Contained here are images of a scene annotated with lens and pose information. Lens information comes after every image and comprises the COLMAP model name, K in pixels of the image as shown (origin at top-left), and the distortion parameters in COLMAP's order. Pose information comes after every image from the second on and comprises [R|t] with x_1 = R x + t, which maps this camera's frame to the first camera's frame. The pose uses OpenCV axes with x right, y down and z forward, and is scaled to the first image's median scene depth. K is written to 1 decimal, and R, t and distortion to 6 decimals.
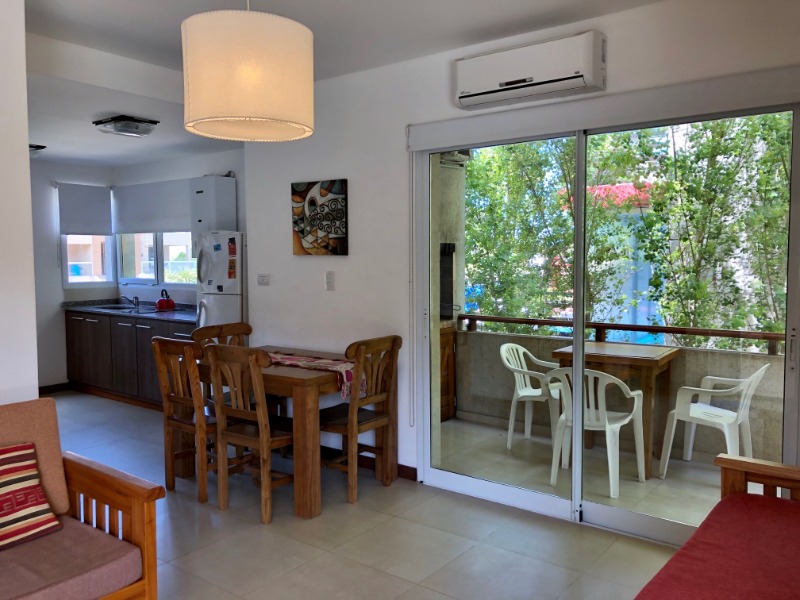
lens RADIAL K [[650.8, 0, 400.0], [0, 650.8, 300.0], [0, 0, 1]] dist [0.003010, 0.002494]
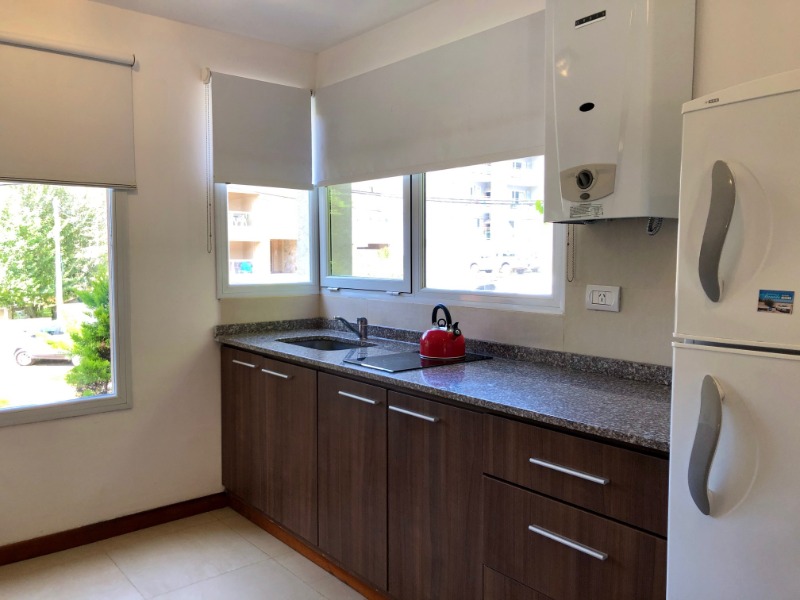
lens RADIAL K [[650.8, 0, 400.0], [0, 650.8, 300.0], [0, 0, 1]] dist [0.003010, 0.002494]
pose [[0.974138, 0.019945, -0.225072, -0.276830], [-0.020490, 0.999790, -0.000085, -0.018127], [0.225023, 0.004694, 0.974342, 0.560423]]
